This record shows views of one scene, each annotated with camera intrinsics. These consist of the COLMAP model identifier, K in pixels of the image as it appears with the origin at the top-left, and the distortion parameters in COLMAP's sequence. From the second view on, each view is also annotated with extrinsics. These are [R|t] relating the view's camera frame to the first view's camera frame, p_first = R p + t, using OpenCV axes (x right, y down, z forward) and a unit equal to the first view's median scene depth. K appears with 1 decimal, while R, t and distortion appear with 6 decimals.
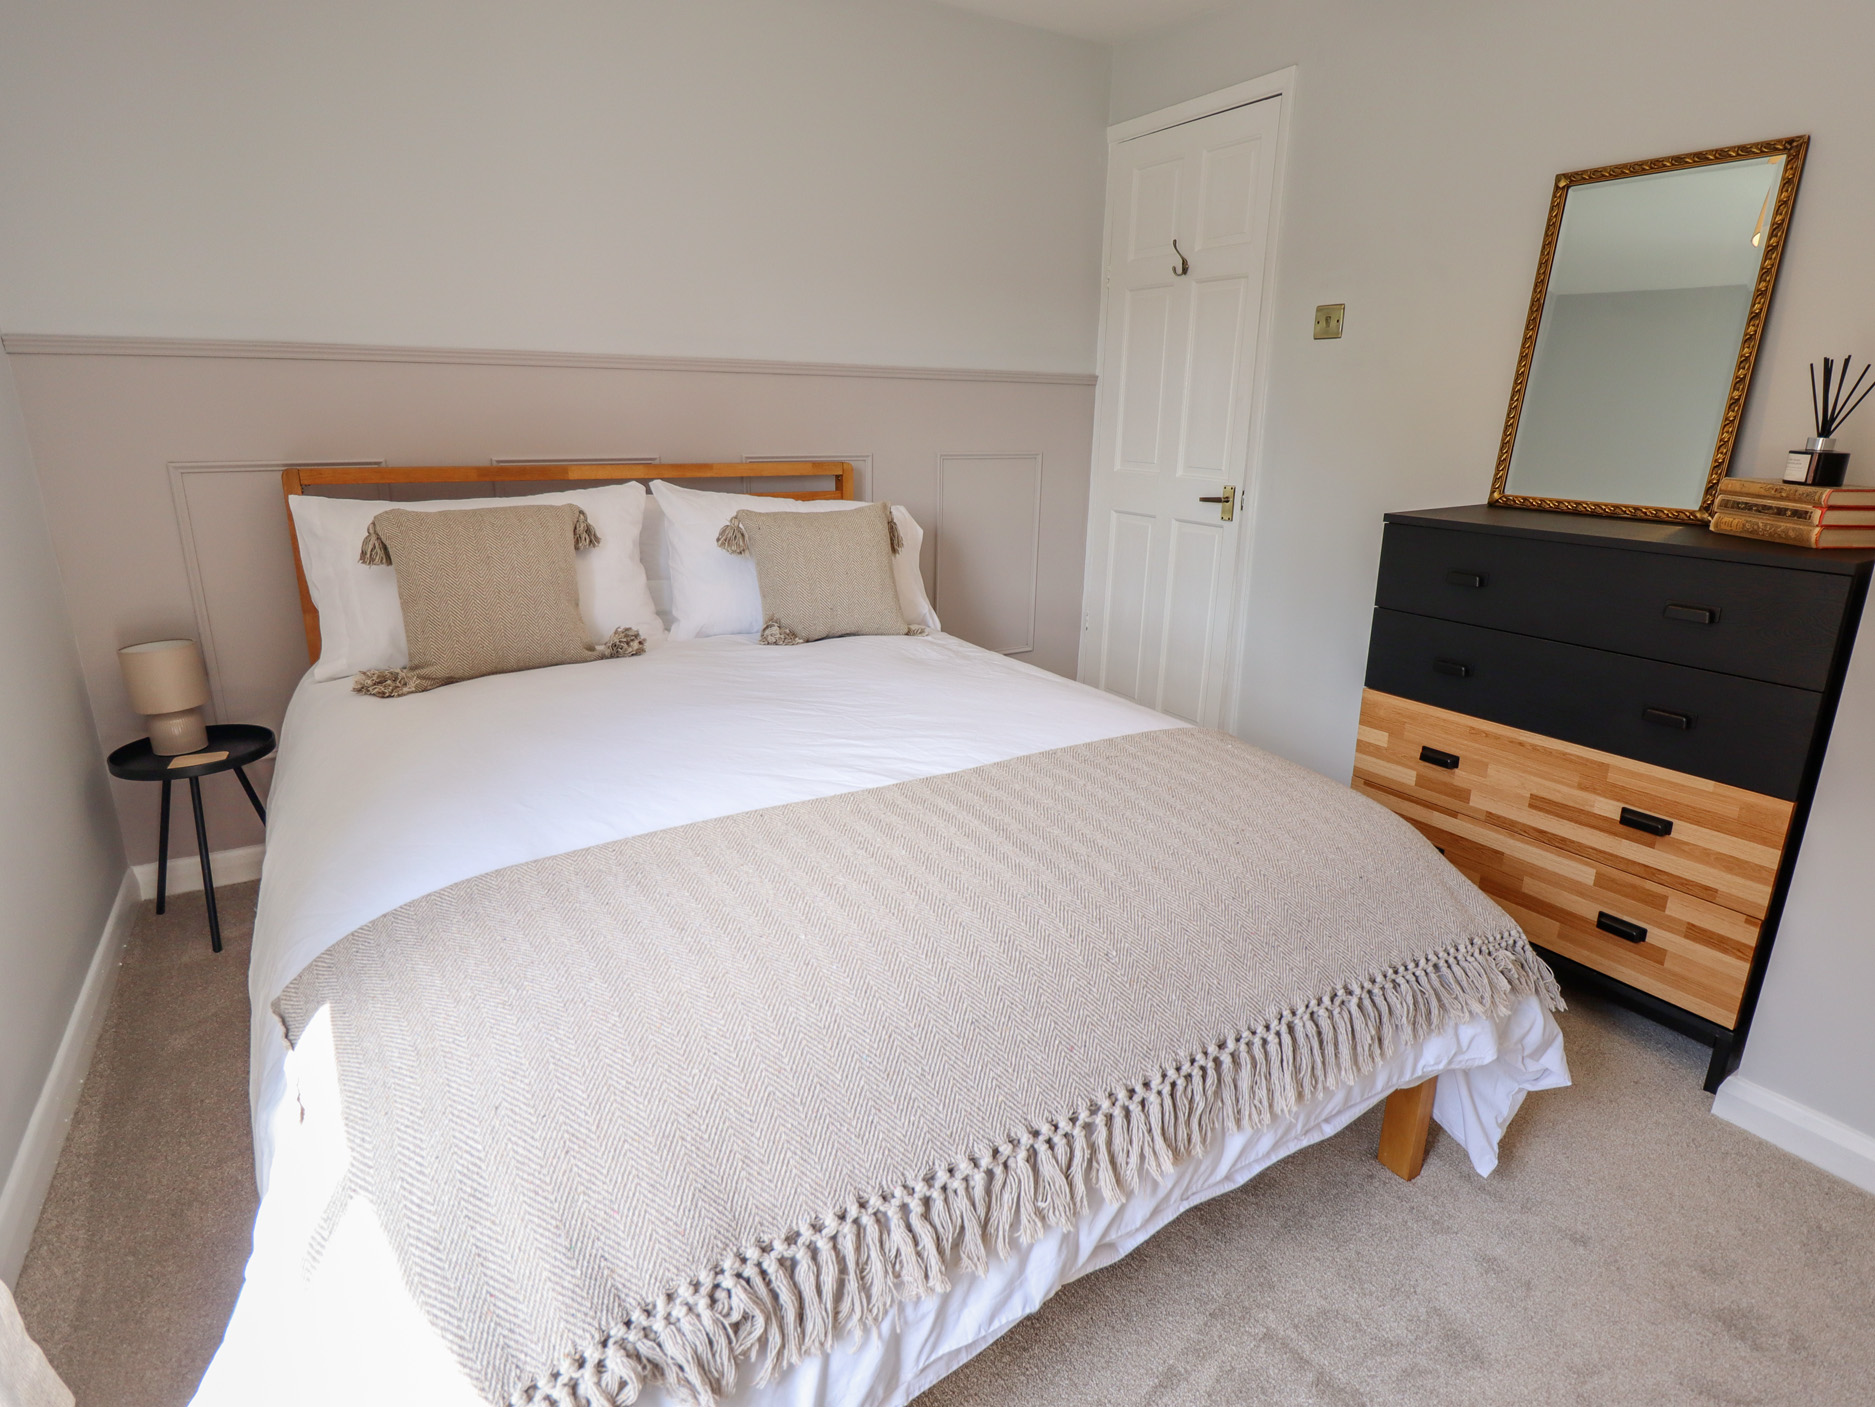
lens RADIAL K [[1000.8, 0, 944.7], [0, 1000.8, 695.3], [0, 0, 1]] dist [0.000490, -0.017033]
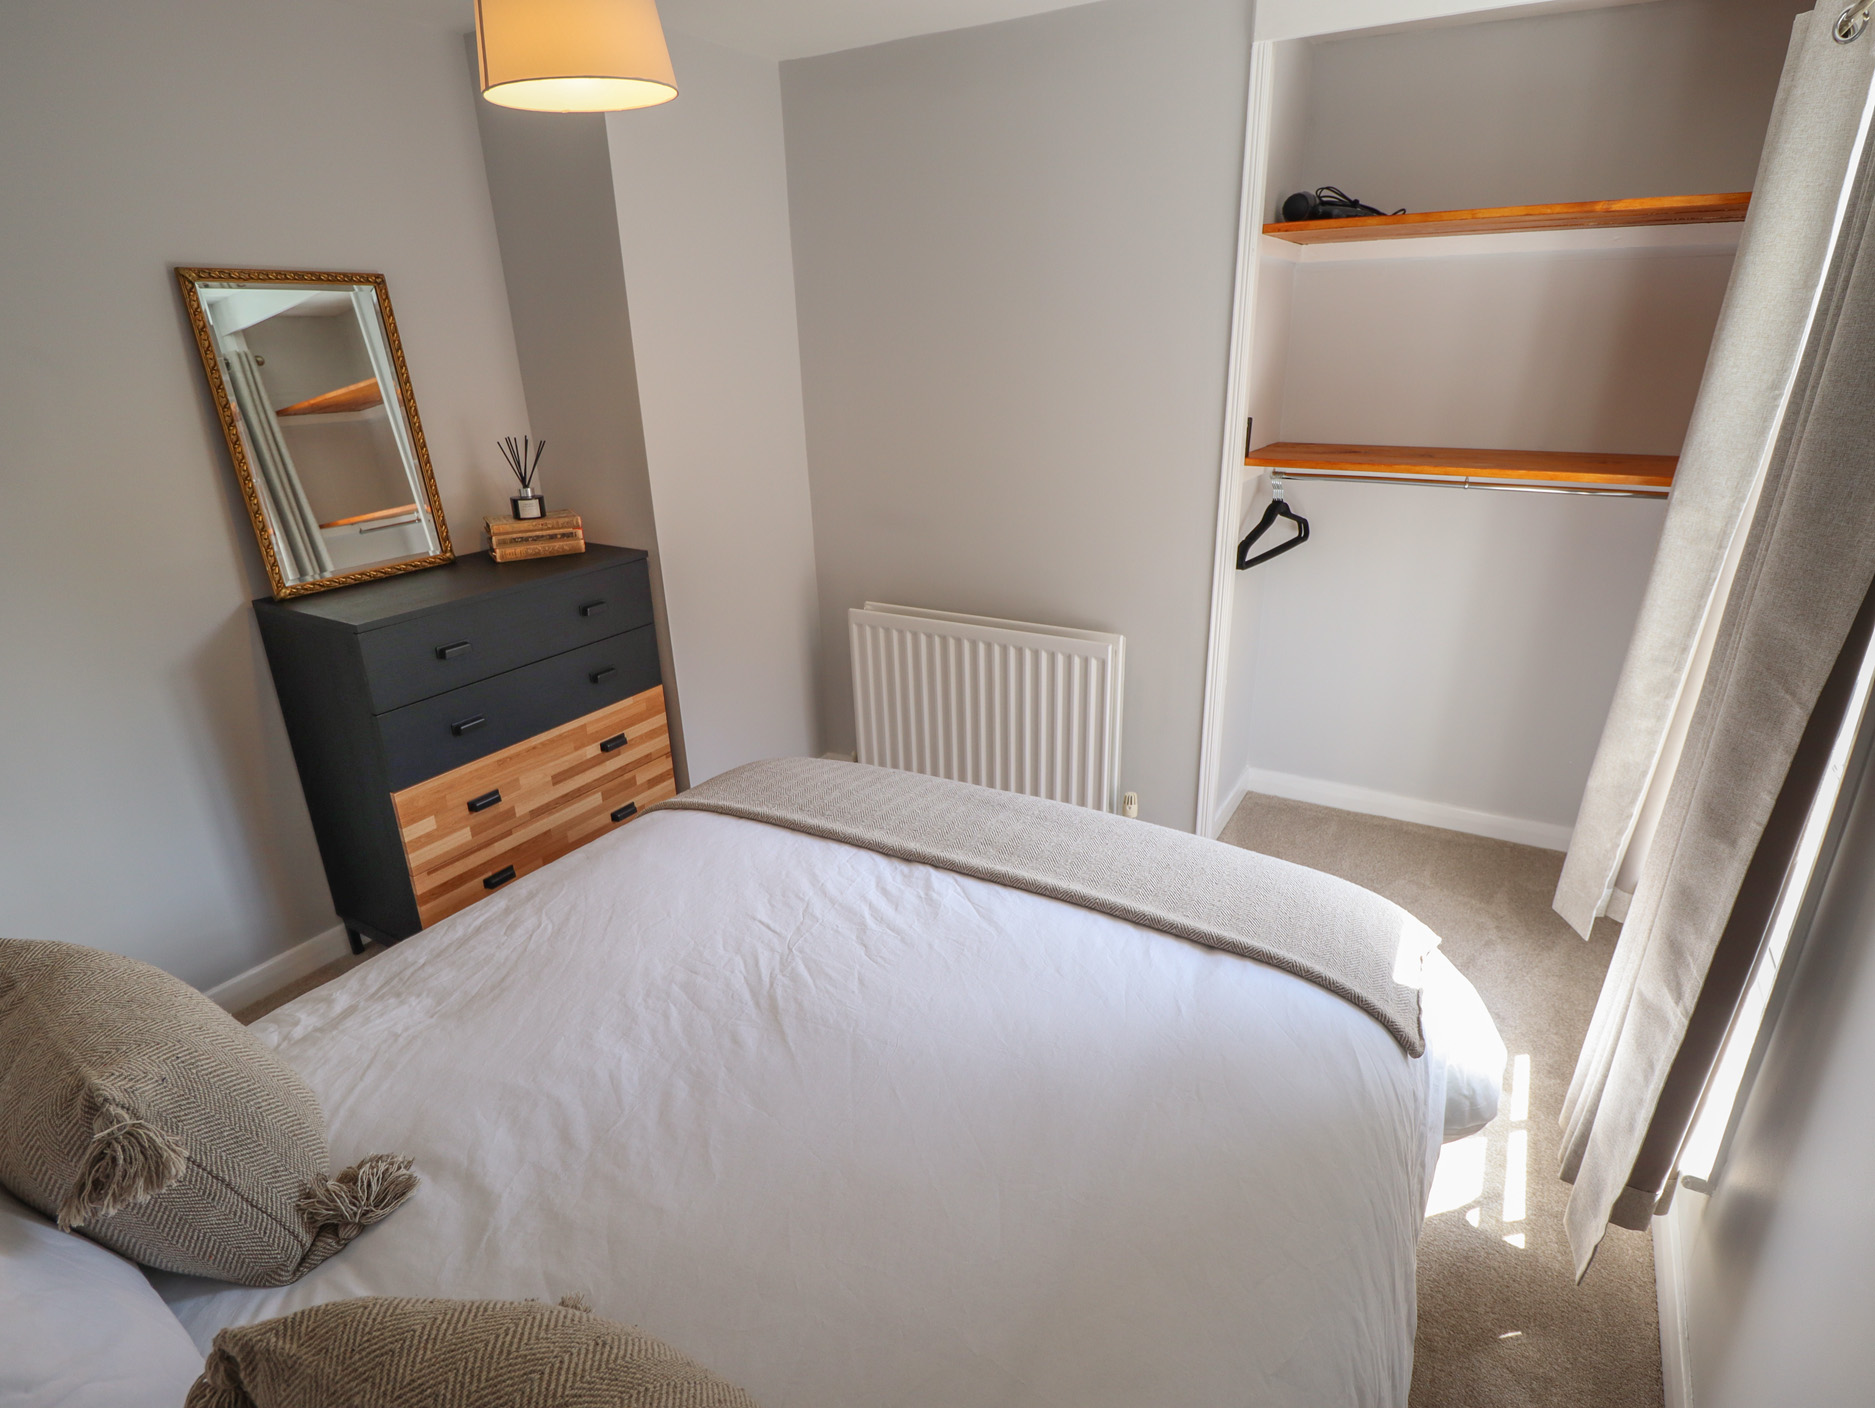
lens RADIAL K [[980.5, 0, 961.4], [0, 980.5, 687.7], [0, 0, 1]] dist [-0.006063, -0.008256]
pose [[-0.484809, -0.301041, 0.821179, -0.746003], [0.247450, 0.853326, 0.458916, -0.490856], [-0.838885, 0.425687, -0.339207, 1.002951]]
